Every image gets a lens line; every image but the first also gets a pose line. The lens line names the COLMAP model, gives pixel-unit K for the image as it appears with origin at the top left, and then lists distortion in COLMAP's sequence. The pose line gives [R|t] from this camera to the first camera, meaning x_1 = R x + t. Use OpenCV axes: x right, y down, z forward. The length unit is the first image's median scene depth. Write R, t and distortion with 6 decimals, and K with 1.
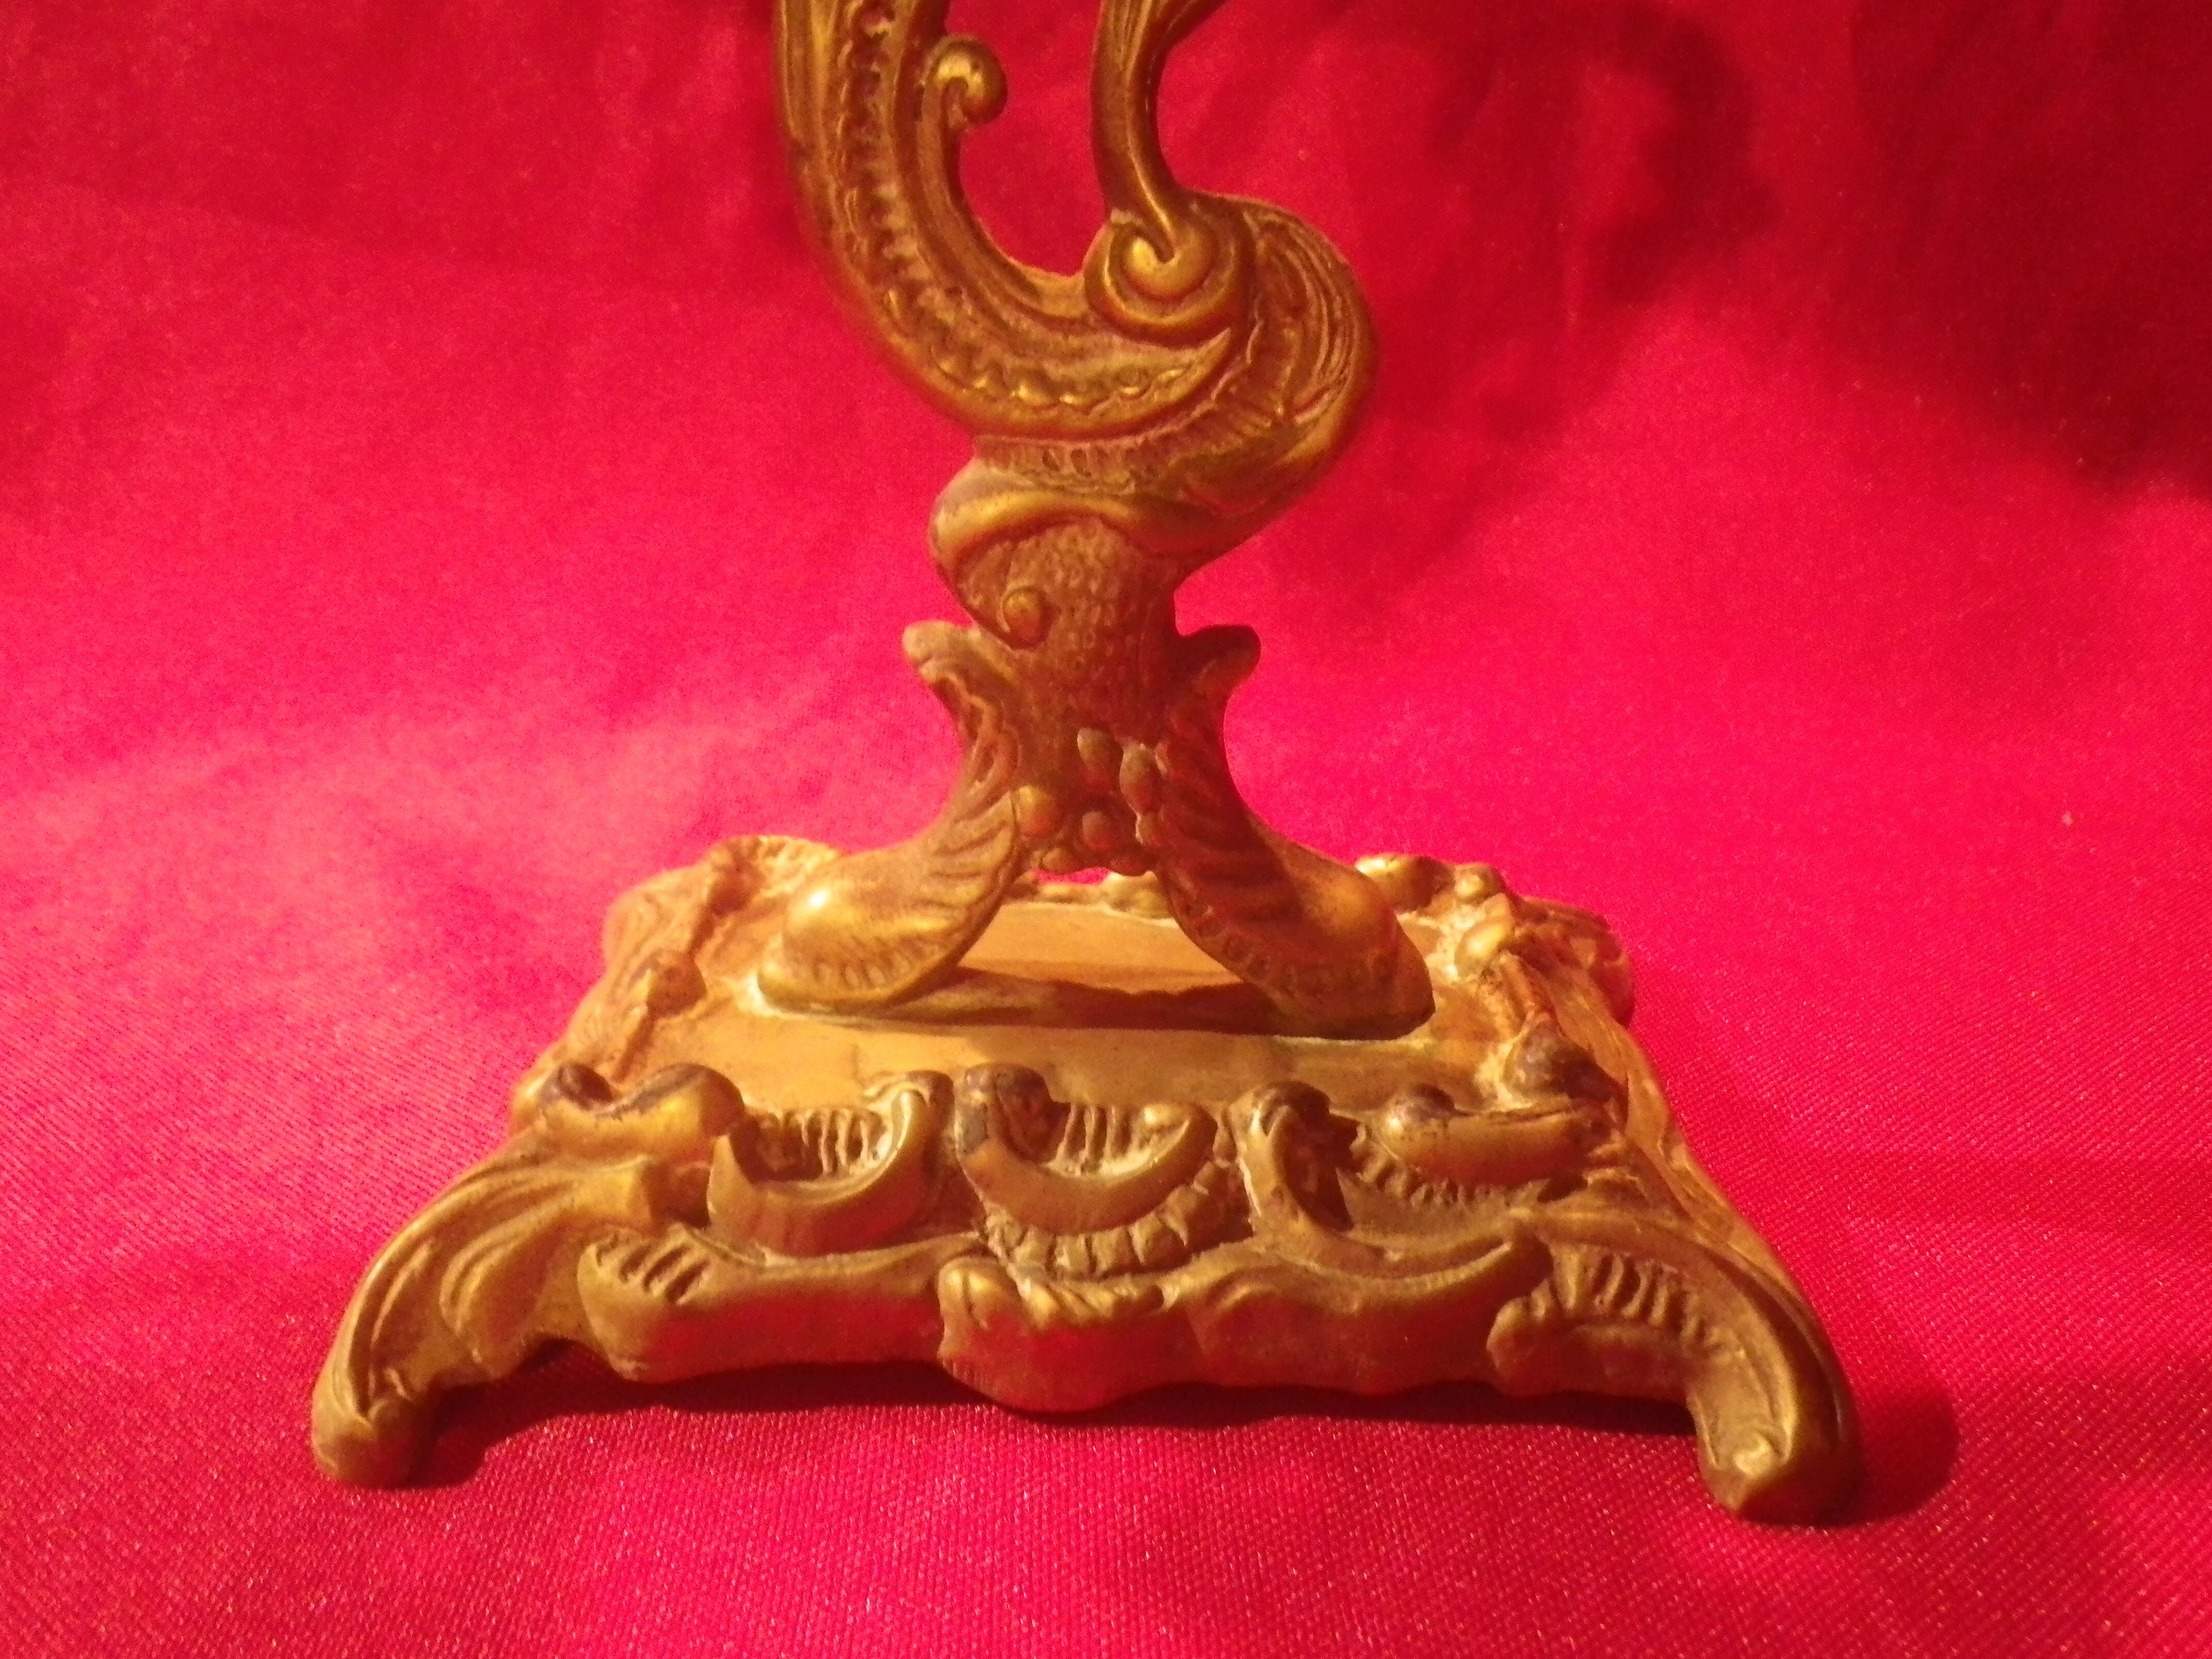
lens RADIAL K [[1949.5, 0, 1106.0], [0, 1949.5, 829.5], [0, 0, 1]] dist [0.012639, 0.001802]
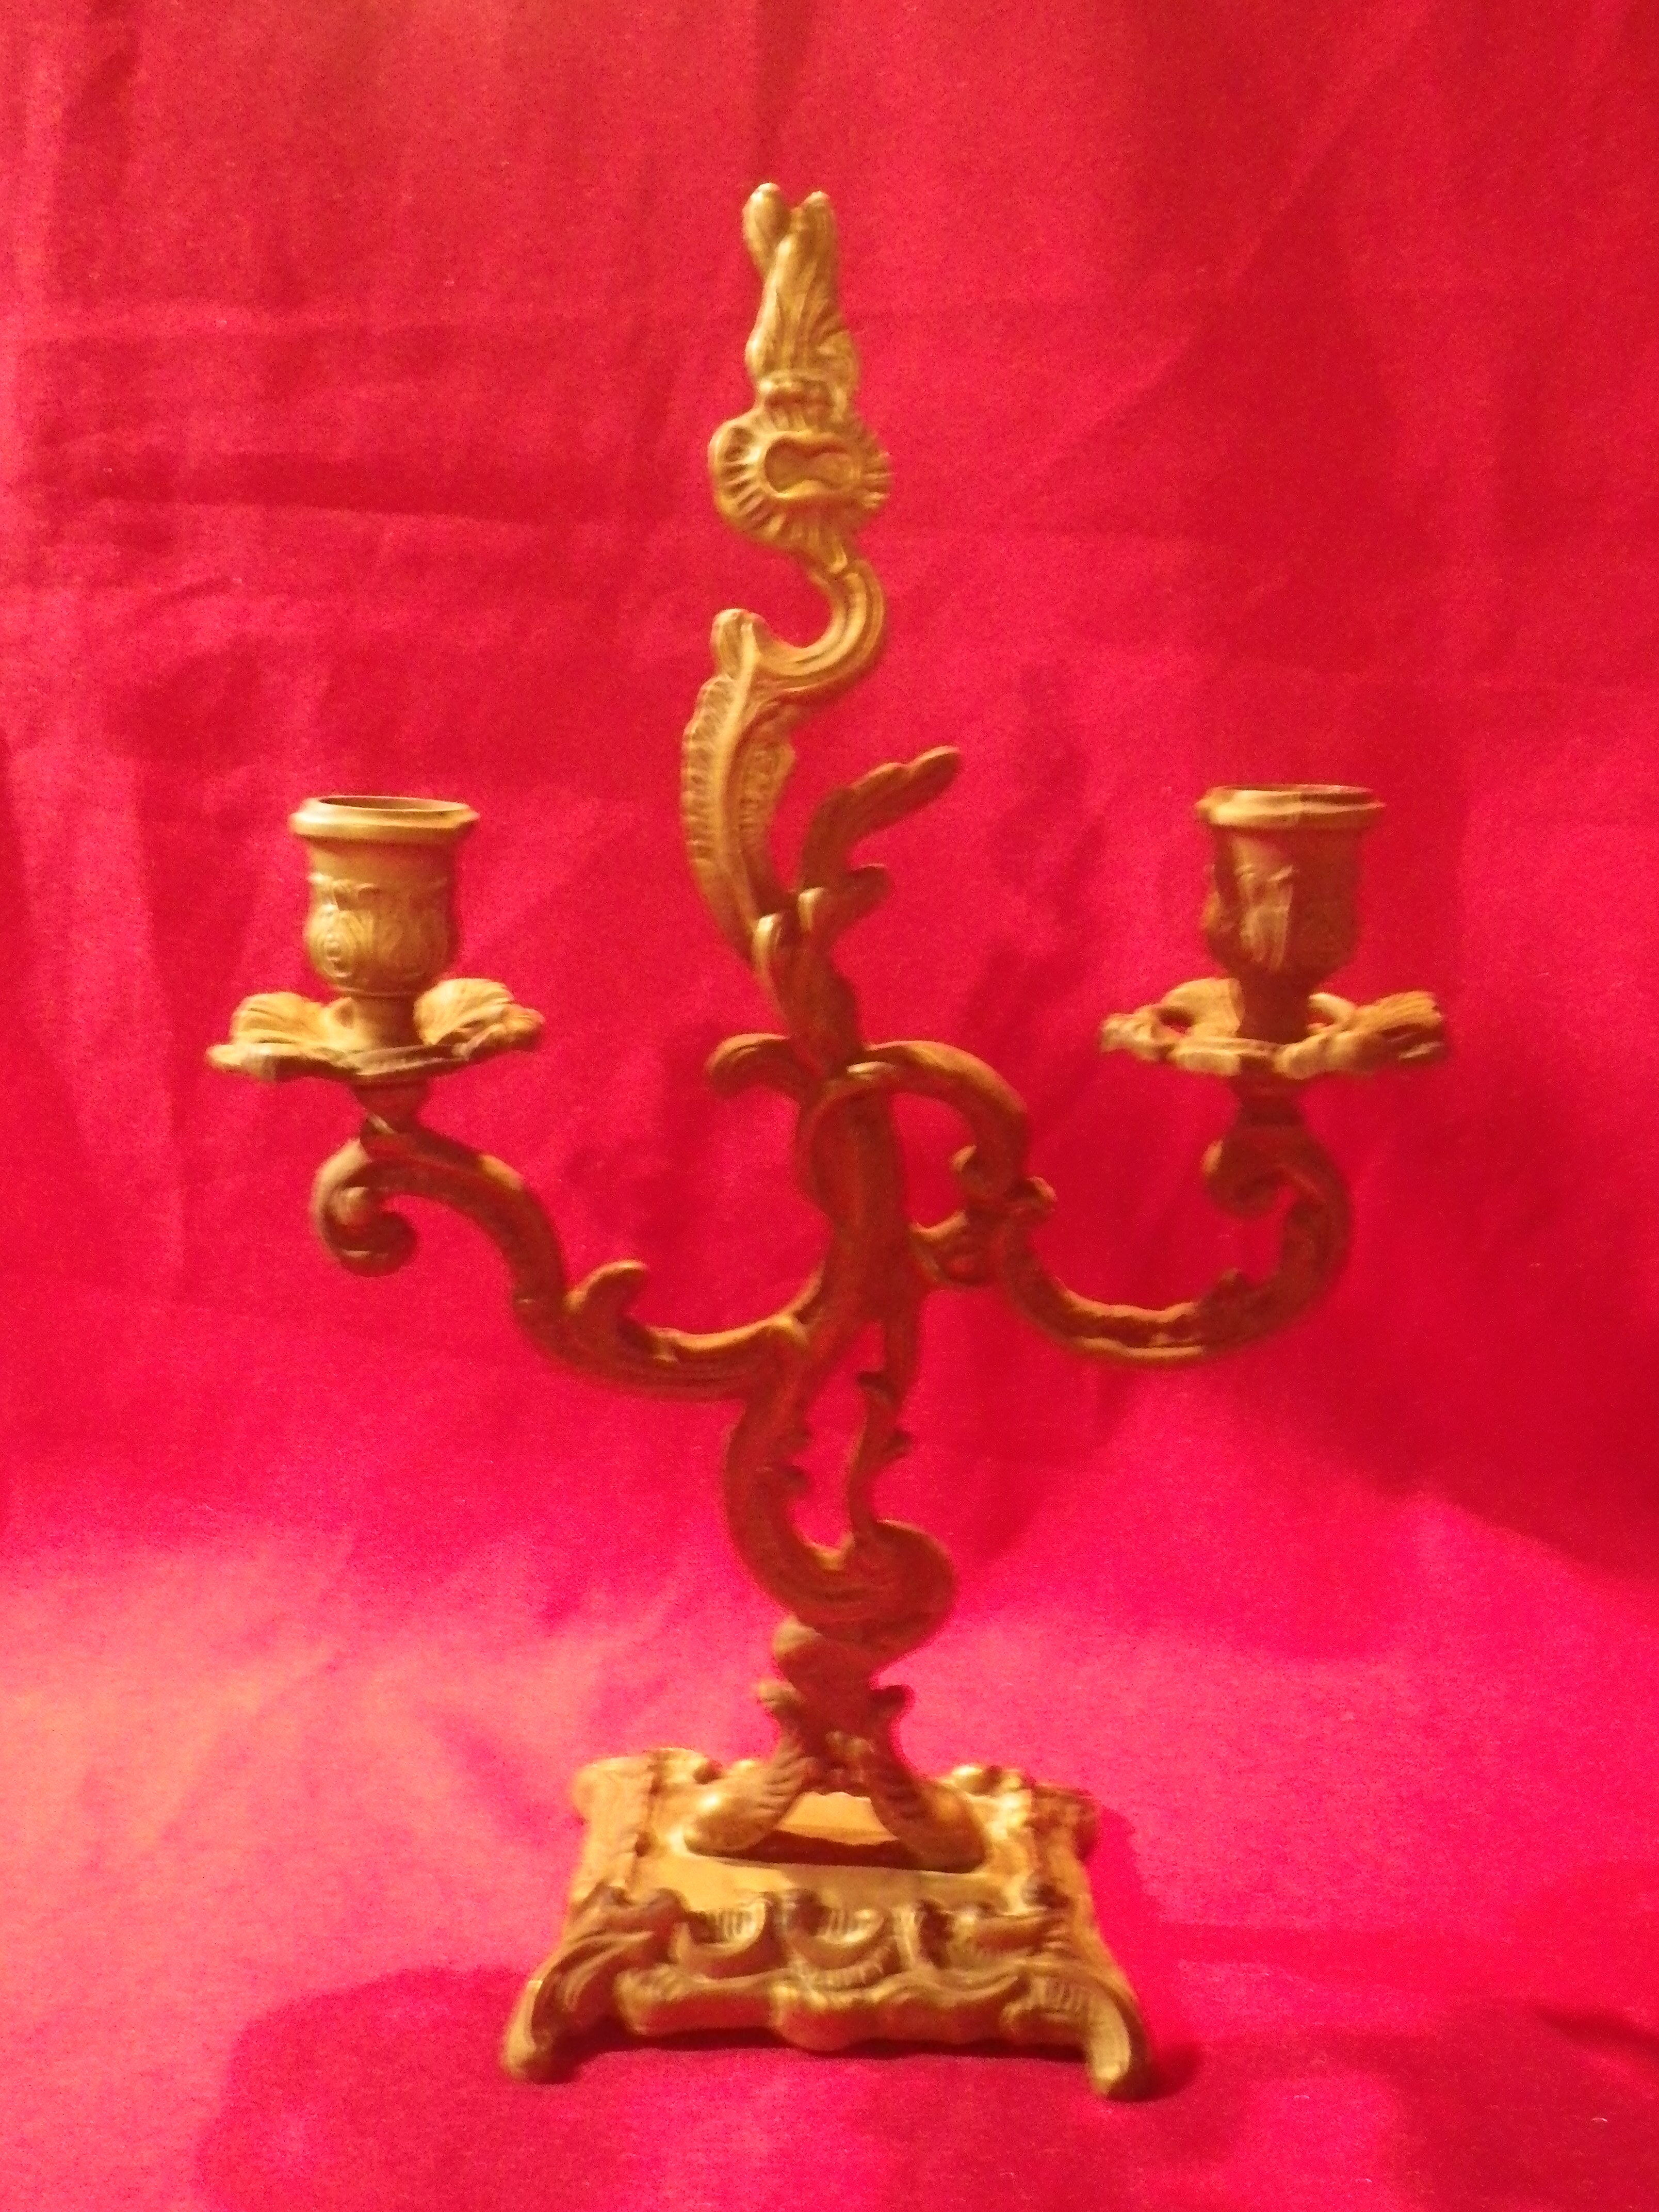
lens RADIAL K [[1801.0, 0, 832.4], [0, 1801.0, 1049.1], [0, 0, 1]] dist [0.001813, 0.000455]
pose [[0.999325, 0.025377, 0.026572, -0.098985], [-0.017962, 0.968280, -0.249223, -0.319456], [-0.032054, 0.248577, 0.968082, -1.353231]]
